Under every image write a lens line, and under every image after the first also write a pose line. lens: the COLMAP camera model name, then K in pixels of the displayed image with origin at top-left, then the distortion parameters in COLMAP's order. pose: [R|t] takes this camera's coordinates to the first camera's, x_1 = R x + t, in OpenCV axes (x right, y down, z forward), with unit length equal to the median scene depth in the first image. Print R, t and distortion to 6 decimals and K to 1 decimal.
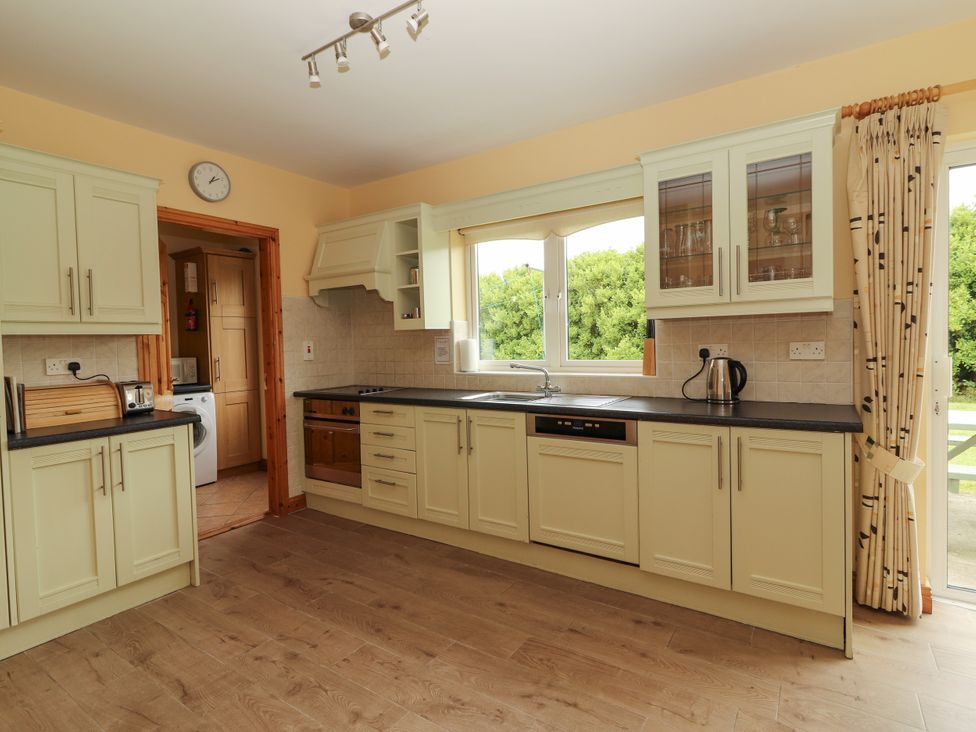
lens RADIAL K [[504.6, 0, 486.6], [0, 504.6, 356.8], [0, 0, 1]] dist [0.001538, -0.001200]
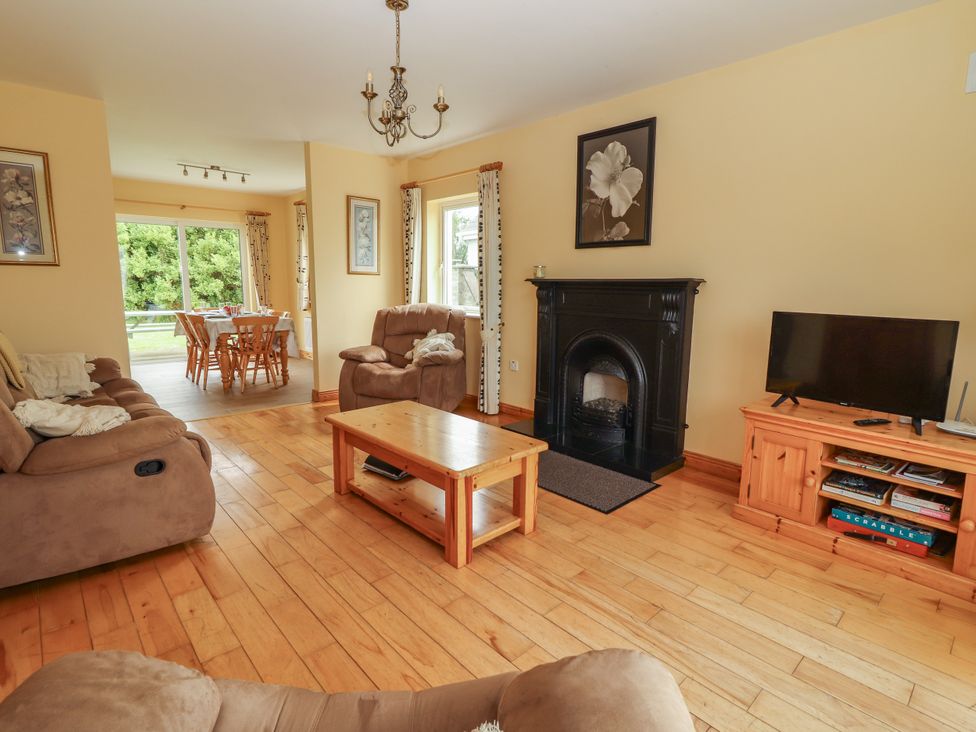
lens RADIAL K [[504.6, 0, 484.2], [0, 504.6, 361.1], [0, 0, 1]] dist [0.001538, -0.001200]
pose [[0.245233, -0.124151, 0.961482, -1.306387], [0.010593, 0.992050, 0.125397, 0.081307], [-0.969406, -0.020567, 0.244598, -1.597975]]
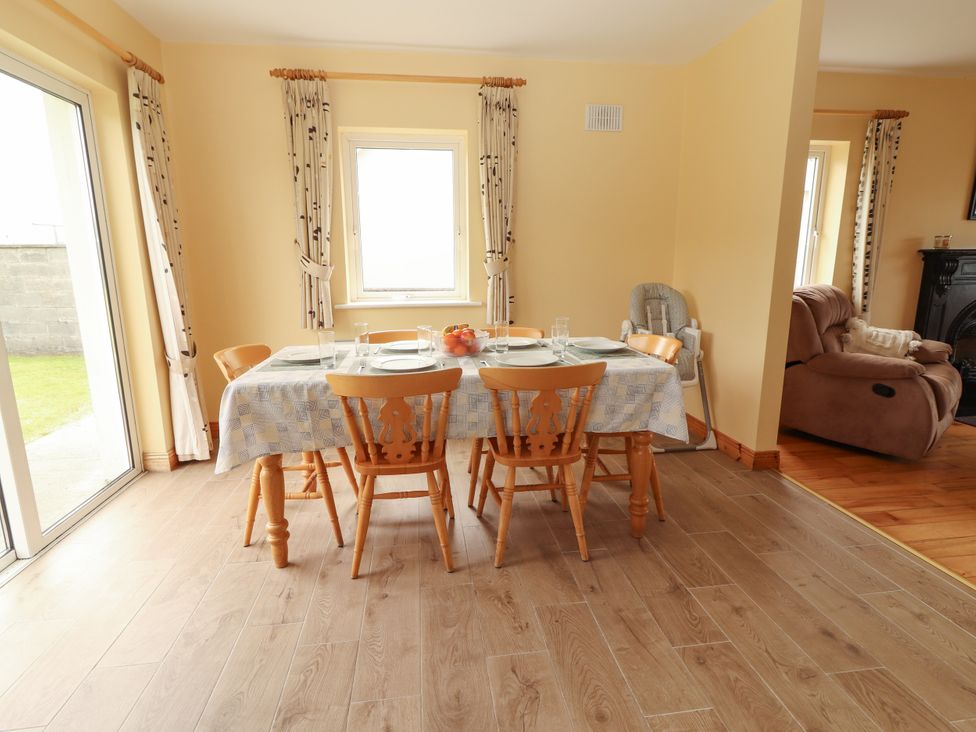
lens RADIAL K [[504.6, 0, 486.0], [0, 504.6, 358.1], [0, 0, 1]] dist [0.001538, -0.001200]
pose [[-0.661022, -0.116451, 0.741275, 0.019528], [0.044432, 0.980076, 0.193588, -0.009545], [-0.749050, 0.160902, -0.642678, 0.625754]]
